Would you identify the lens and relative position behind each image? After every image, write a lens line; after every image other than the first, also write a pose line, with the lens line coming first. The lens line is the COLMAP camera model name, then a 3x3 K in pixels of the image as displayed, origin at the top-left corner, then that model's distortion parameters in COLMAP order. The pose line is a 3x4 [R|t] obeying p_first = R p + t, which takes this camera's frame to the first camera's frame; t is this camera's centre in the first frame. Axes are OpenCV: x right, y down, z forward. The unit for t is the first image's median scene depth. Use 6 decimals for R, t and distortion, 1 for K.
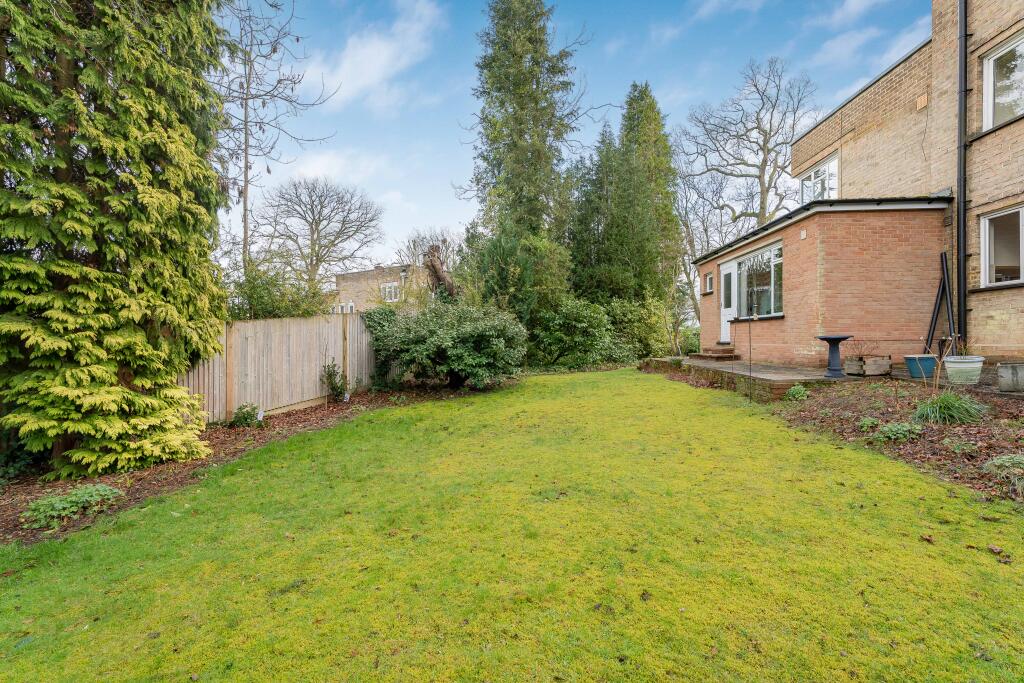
lens RADIAL K [[475.0, 0, 512.0], [0, 475.0, 341.5], [0, 0, 1]] dist [0.003242, 0.000580]
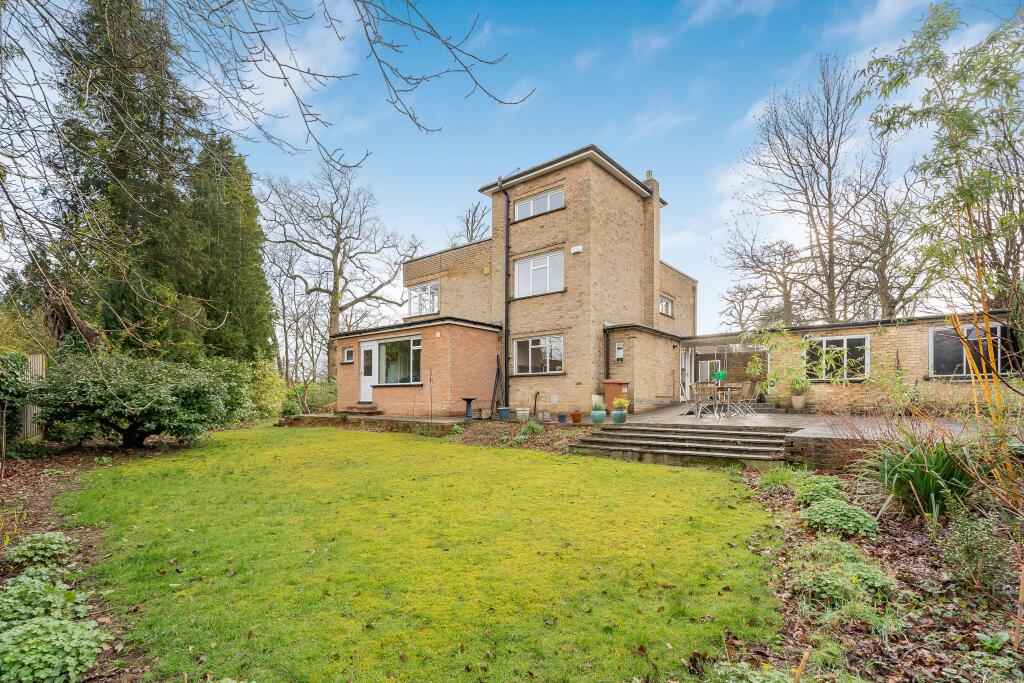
lens RADIAL K [[482.7, 0, 512.1], [0, 482.7, 397.9], [0, 0, 1]] dist [-0.000776, -0.000182]
pose [[0.604433, 0.017419, 0.796466, -0.477332], [-0.006078, 0.999833, -0.017254, 0.013979], [-0.796633, 0.005589, 0.604437, -0.166035]]
